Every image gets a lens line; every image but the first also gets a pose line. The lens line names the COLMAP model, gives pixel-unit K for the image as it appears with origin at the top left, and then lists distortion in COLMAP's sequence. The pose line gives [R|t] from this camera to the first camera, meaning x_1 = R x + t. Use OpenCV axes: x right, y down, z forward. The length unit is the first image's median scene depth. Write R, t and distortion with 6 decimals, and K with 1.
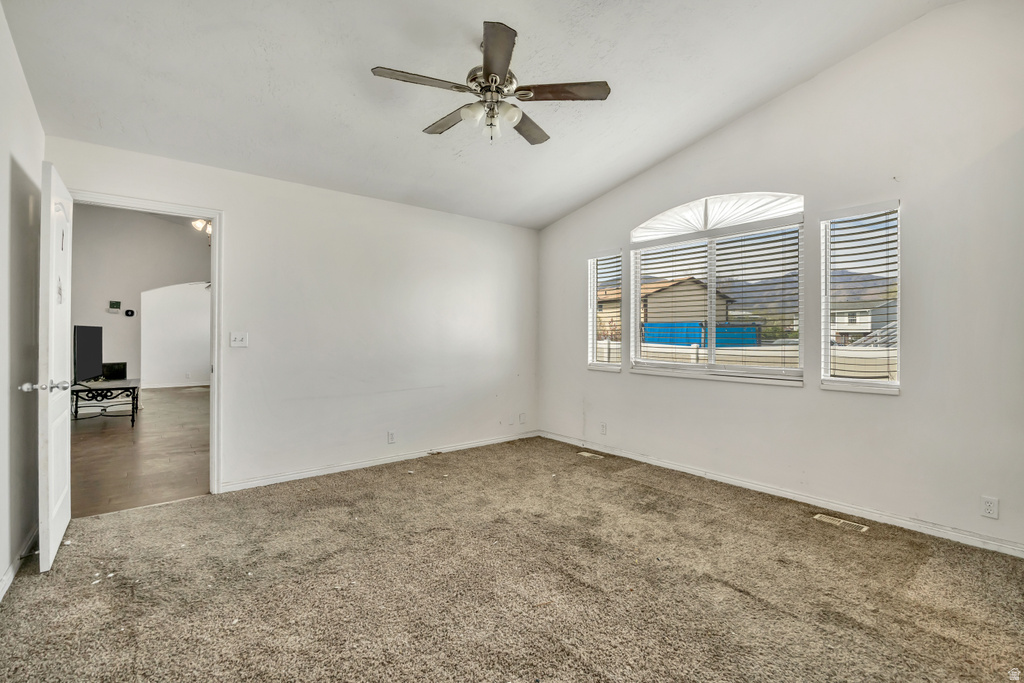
lens RADIAL K [[454.1, 0, 514.0], [0, 454.1, 336.5], [0, 0, 1]] dist [-0.002297, -0.000012]
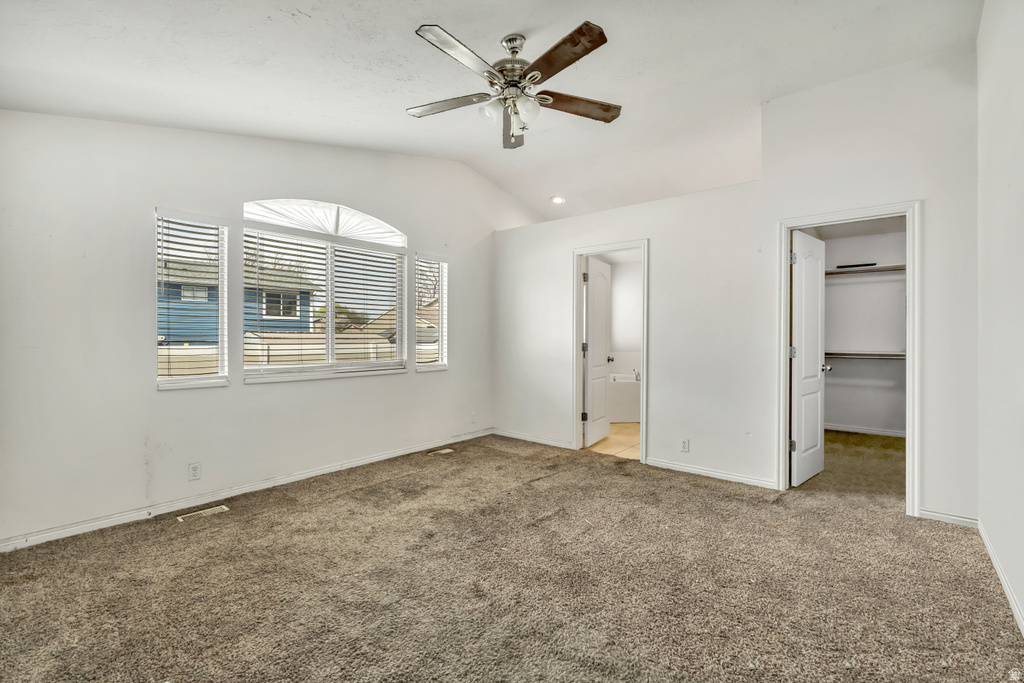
lens RADIAL K [[454.1, 0, 514.0], [0, 454.1, 336.5], [0, 0, 1]] dist [-0.002297, -0.000012]
pose [[-0.191553, -0.008321, 0.981447, -0.797735], [-0.002891, 0.999965, 0.007913, -0.012006], [-0.981478, -0.001322, -0.191570, 0.925556]]
